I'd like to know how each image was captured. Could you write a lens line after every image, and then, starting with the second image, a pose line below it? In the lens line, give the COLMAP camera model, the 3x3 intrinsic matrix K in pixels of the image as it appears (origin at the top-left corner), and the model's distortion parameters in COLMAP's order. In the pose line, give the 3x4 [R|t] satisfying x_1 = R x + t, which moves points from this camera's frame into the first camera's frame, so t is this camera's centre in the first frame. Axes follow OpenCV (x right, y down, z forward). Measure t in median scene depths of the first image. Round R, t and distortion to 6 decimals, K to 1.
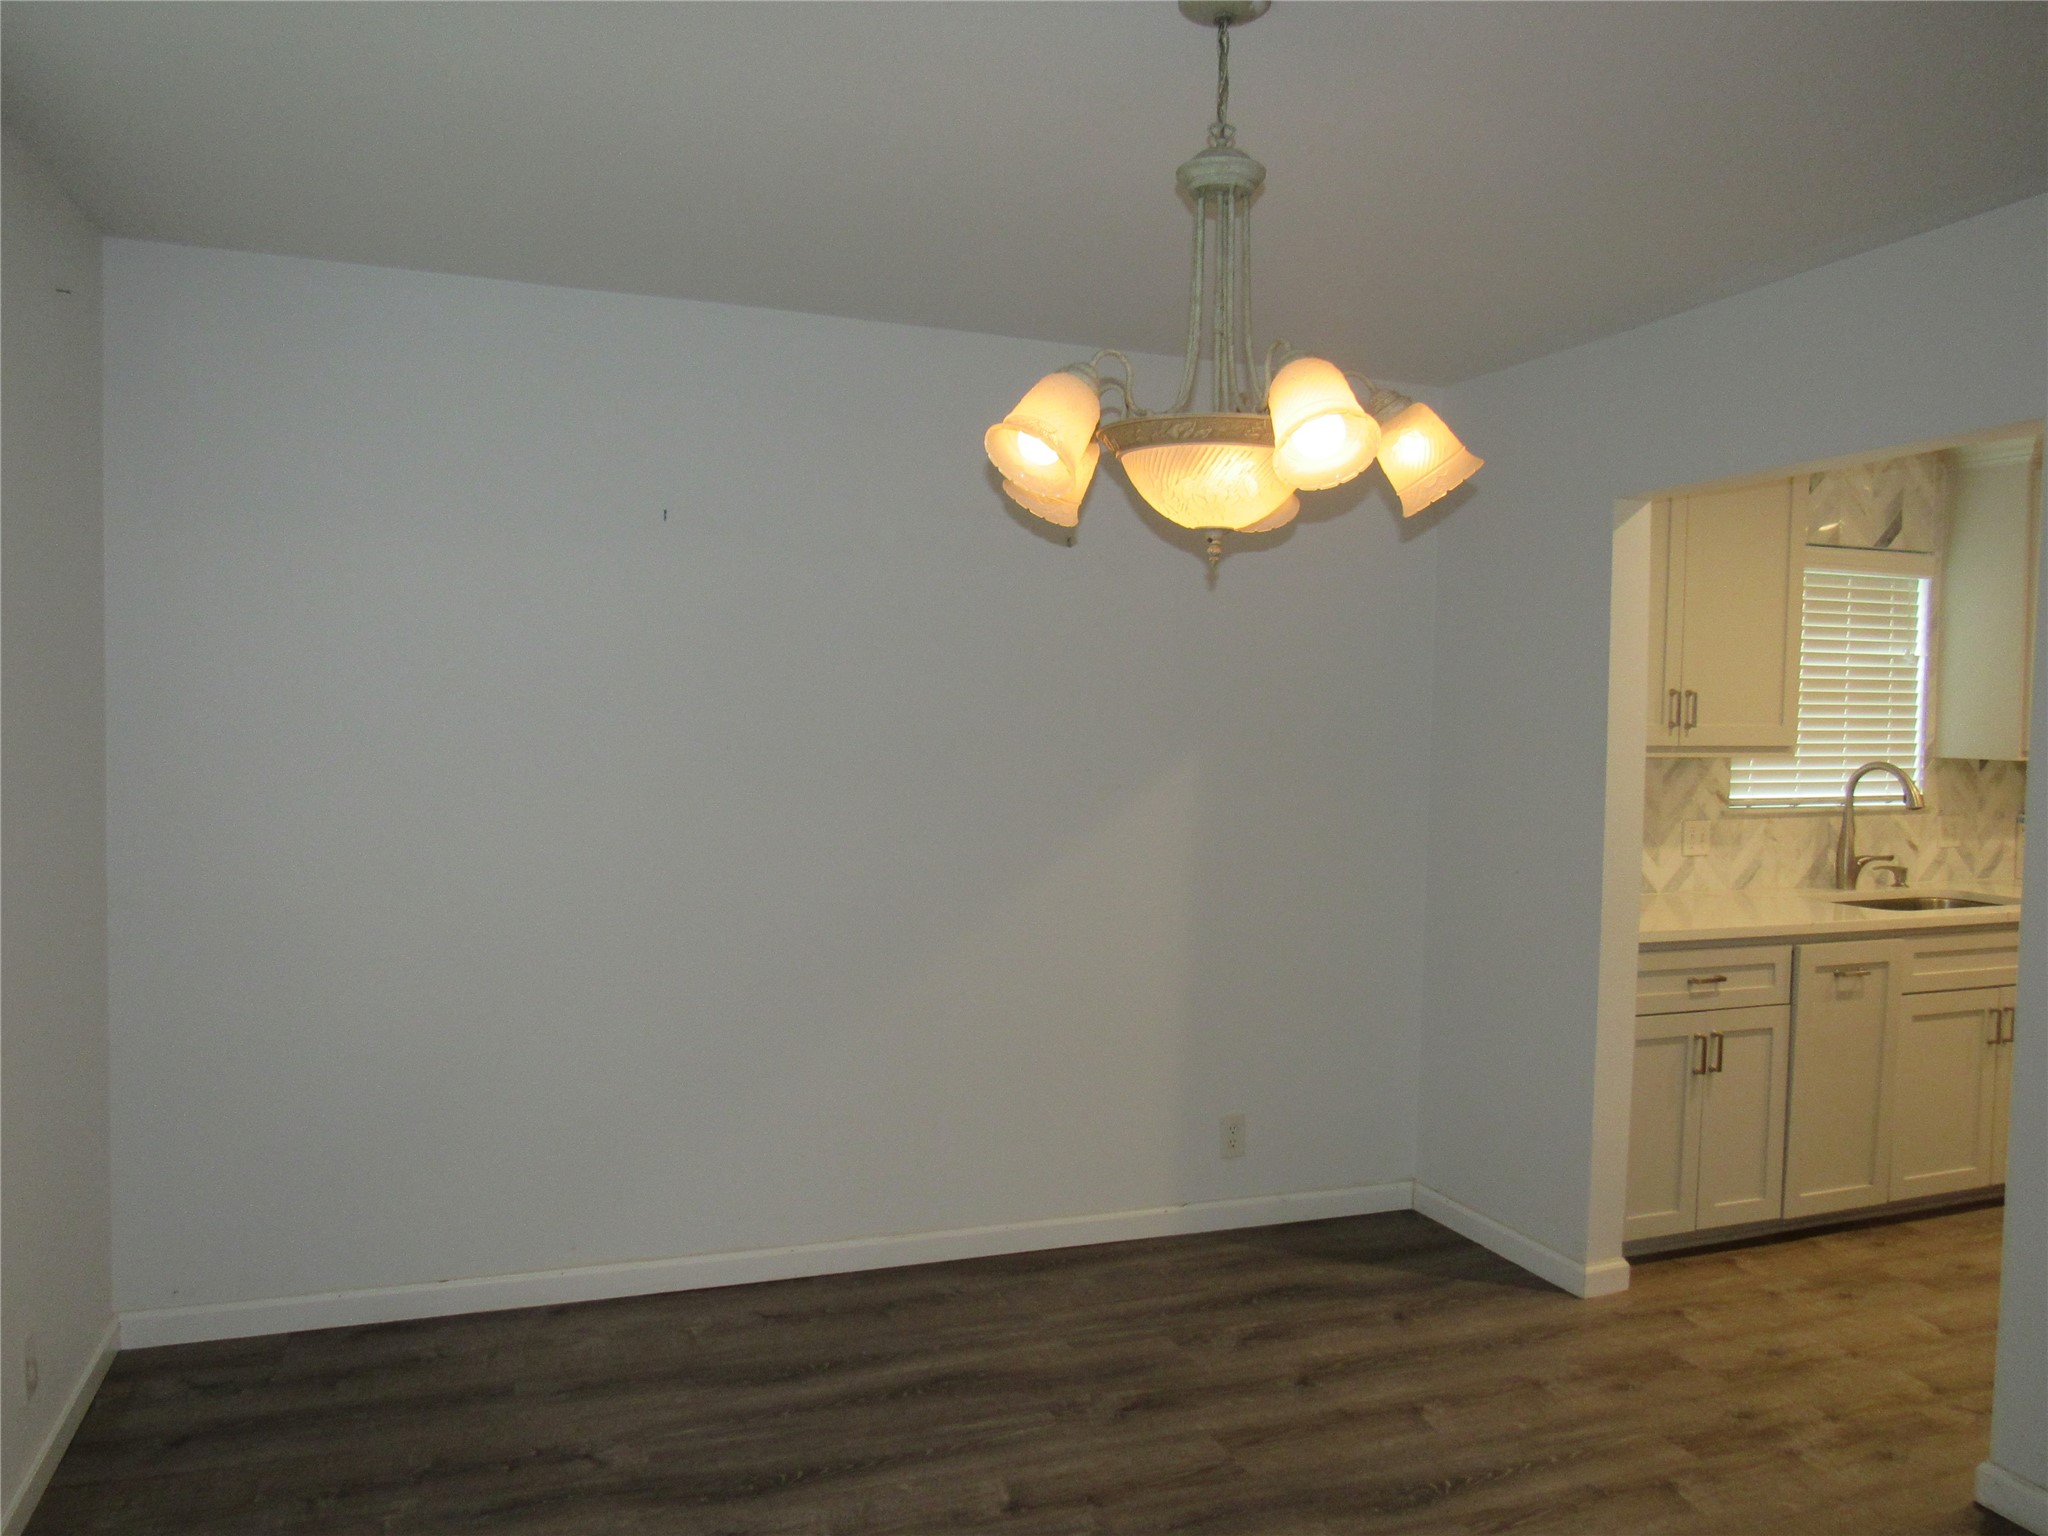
lens RADIAL K [[1460.5, 0, 1029.4], [0, 1460.5, 770.5], [0, 0, 1]] dist [-0.030555, 0.009063]
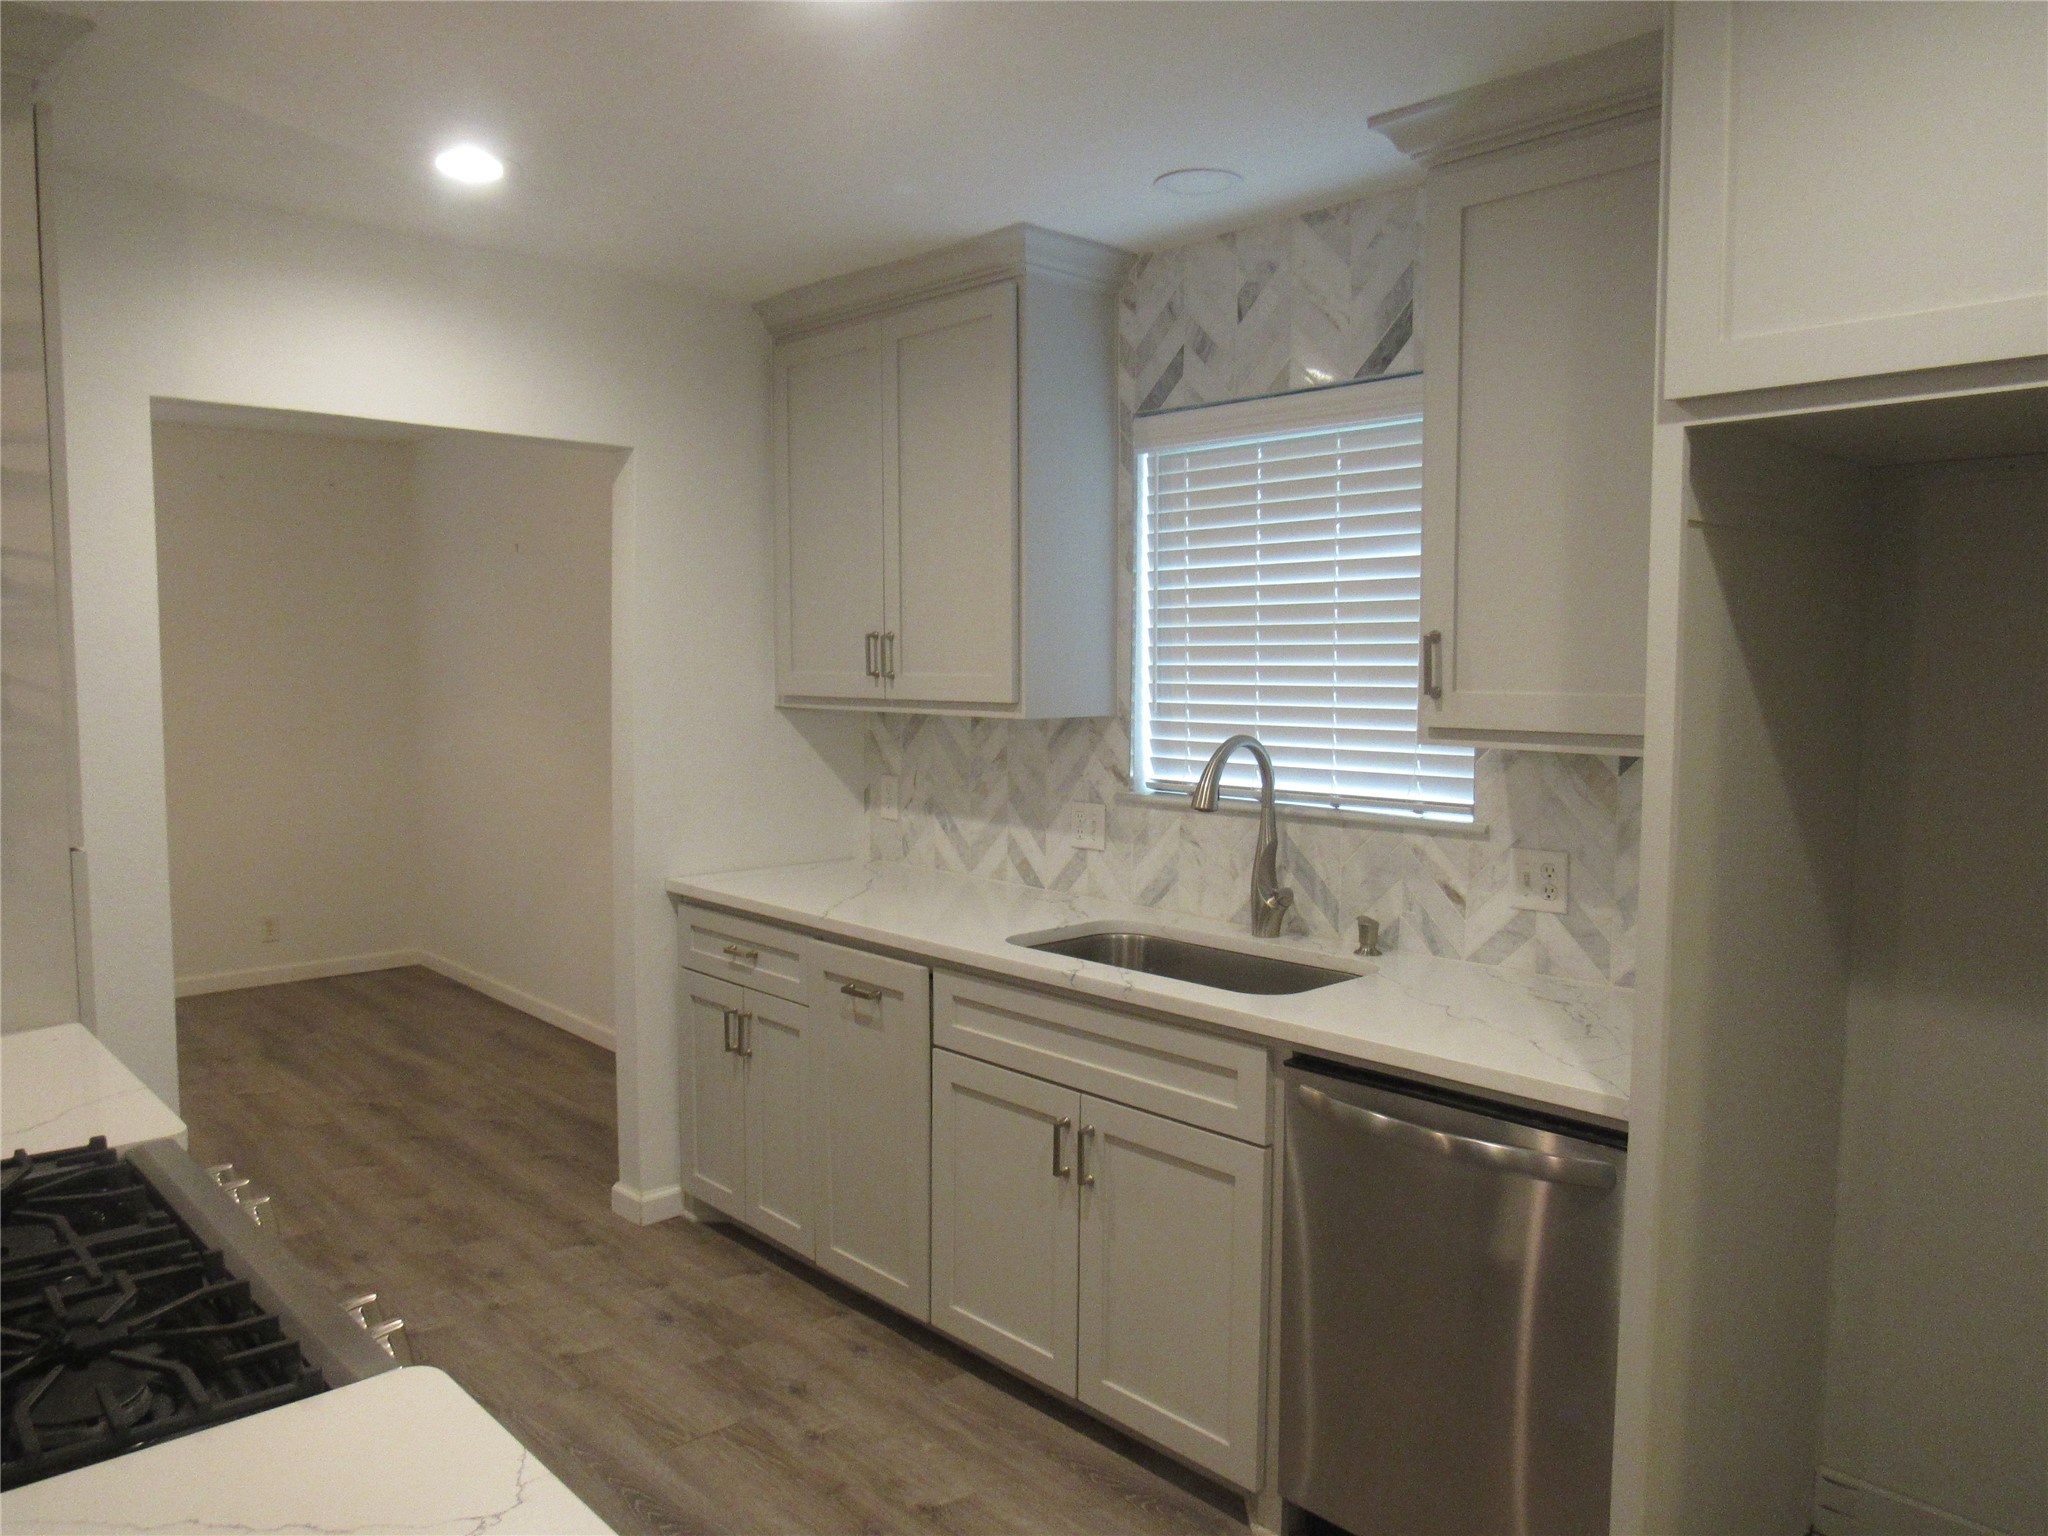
lens RADIAL K [[1460.5, 0, 1030.8], [0, 1460.5, 766.1], [0, 0, 1]] dist [-0.030555, 0.009063]
pose [[0.379157, 0.055453, -0.923669, 1.150062], [-0.039553, 0.998262, 0.043695, -0.016659], [0.924486, 0.019967, 0.380692, 0.682057]]
